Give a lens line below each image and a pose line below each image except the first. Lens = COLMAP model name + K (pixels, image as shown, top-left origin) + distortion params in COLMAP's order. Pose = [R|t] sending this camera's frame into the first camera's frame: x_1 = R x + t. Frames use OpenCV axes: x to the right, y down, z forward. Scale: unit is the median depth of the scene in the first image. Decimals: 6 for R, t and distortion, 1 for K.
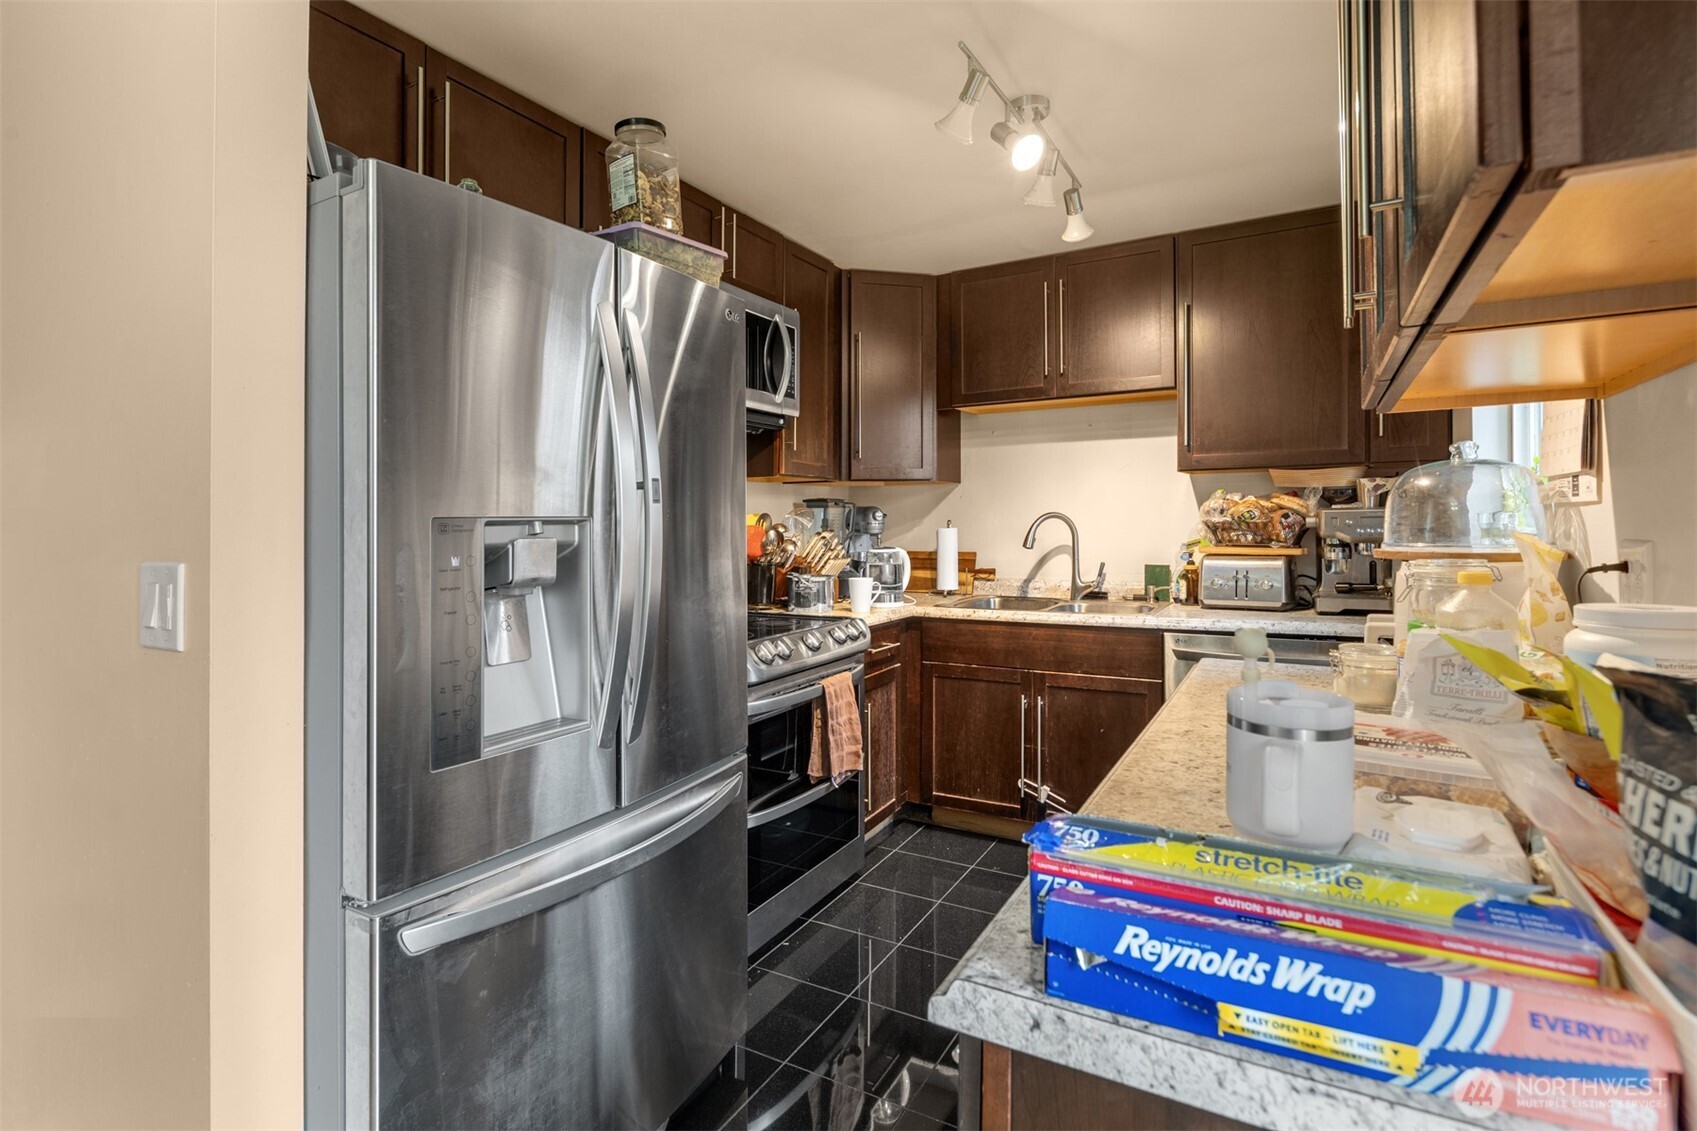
lens RADIAL K [[809.8, 0, 787.0], [0, 809.8, 549.6], [0, 0, 1]] dist [-0.021245, -0.000509]
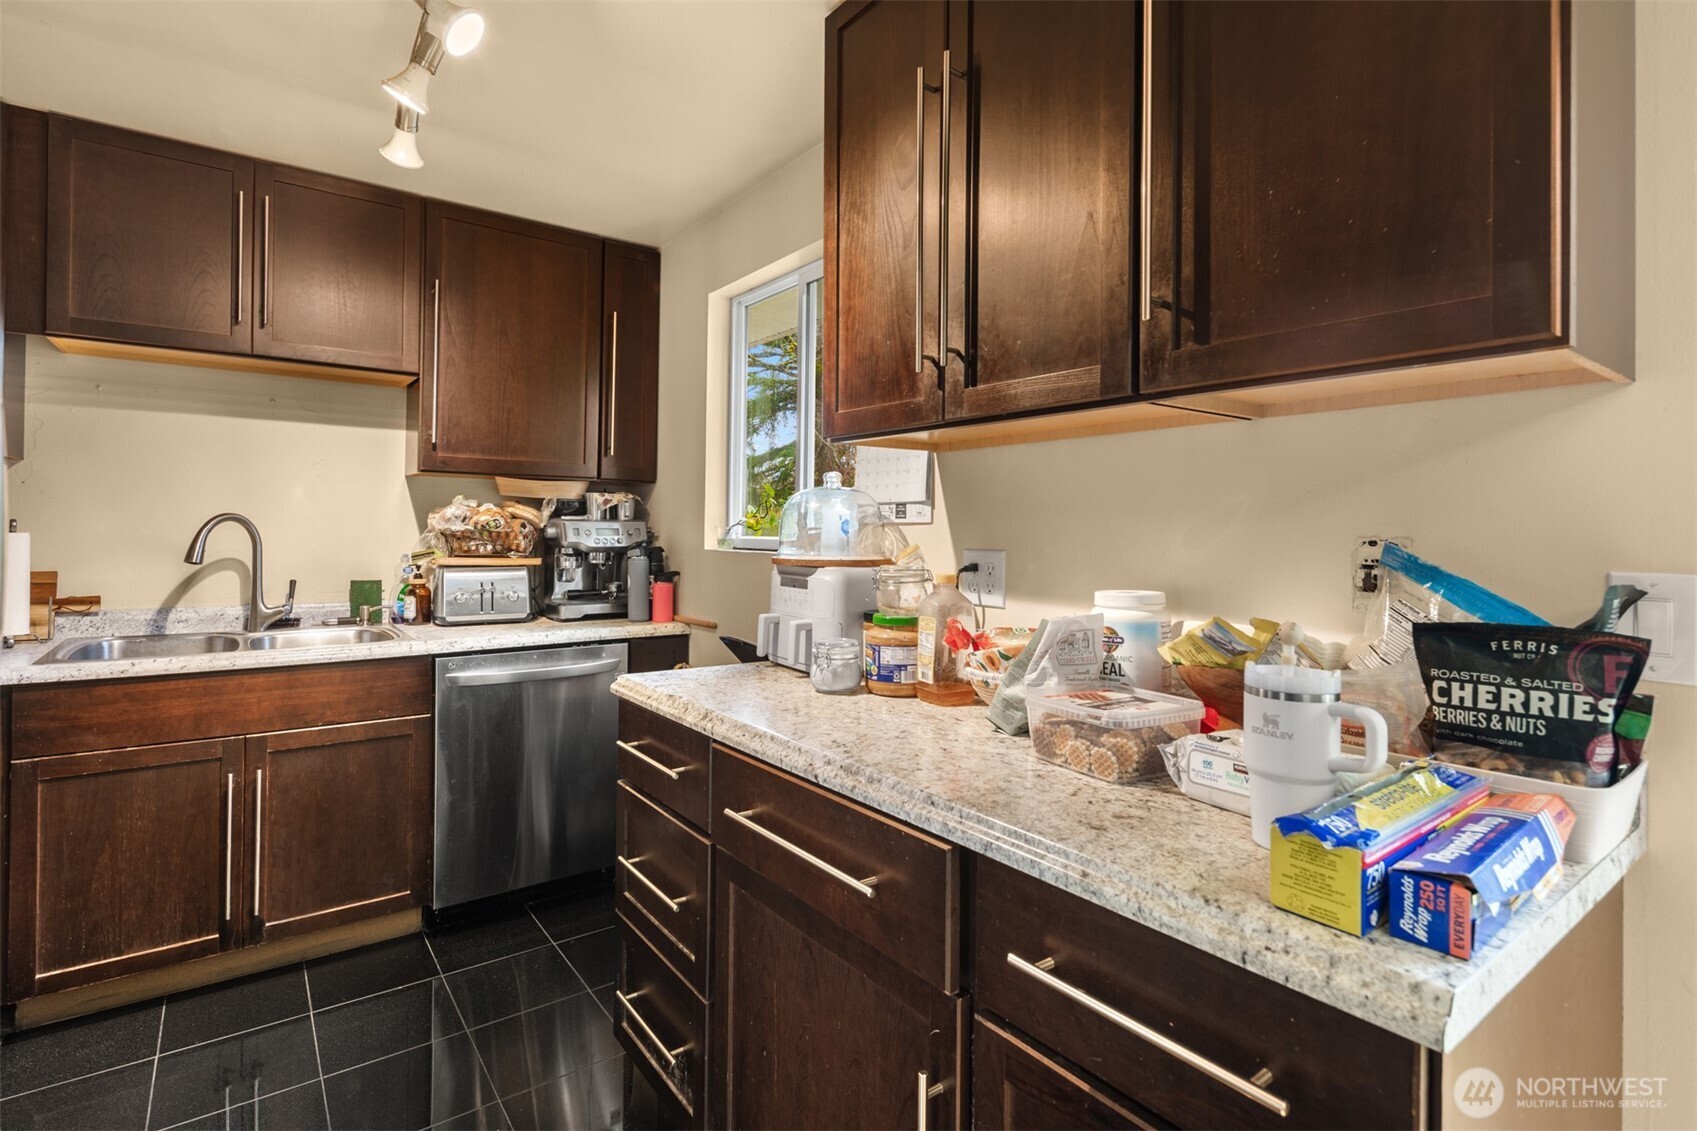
lens RADIAL K [[829.2, 0, 849.7], [0, 829.2, 539.3], [0, 0, 1]] dist [0.004254, -0.005344]
pose [[0.361849, 0.006196, 0.932216, -0.177172], [0.014955, 0.999811, -0.012451, -0.005667], [-0.932117, 0.018446, 0.361688, 0.228556]]
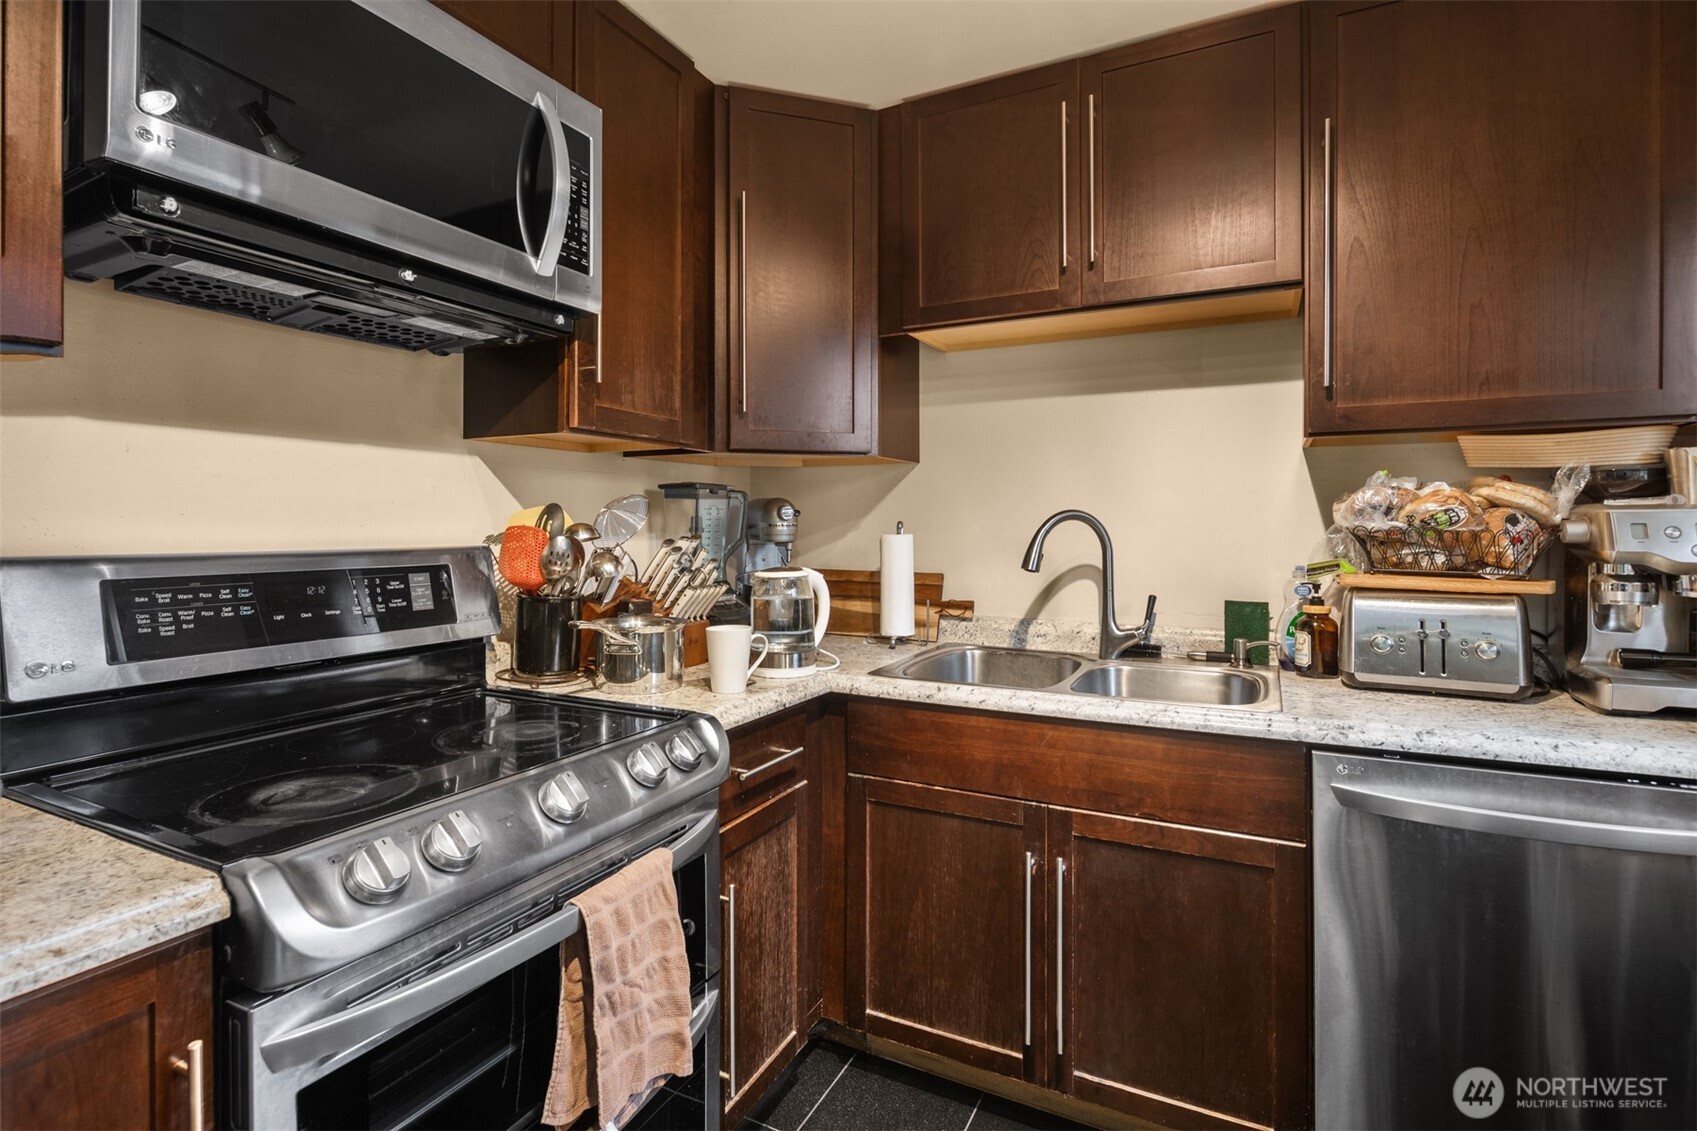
lens RADIAL K [[841.1, 0, 815.3], [0, 841.1, 518.9], [0, 0, 1]] dist [-0.000796, -0.001586]
pose [[0.997064, 0.012235, 0.075586, 0.103970], [-0.009225, 0.999155, -0.040042, -0.014509], [-0.076012, 0.039227, 0.996335, 0.435479]]
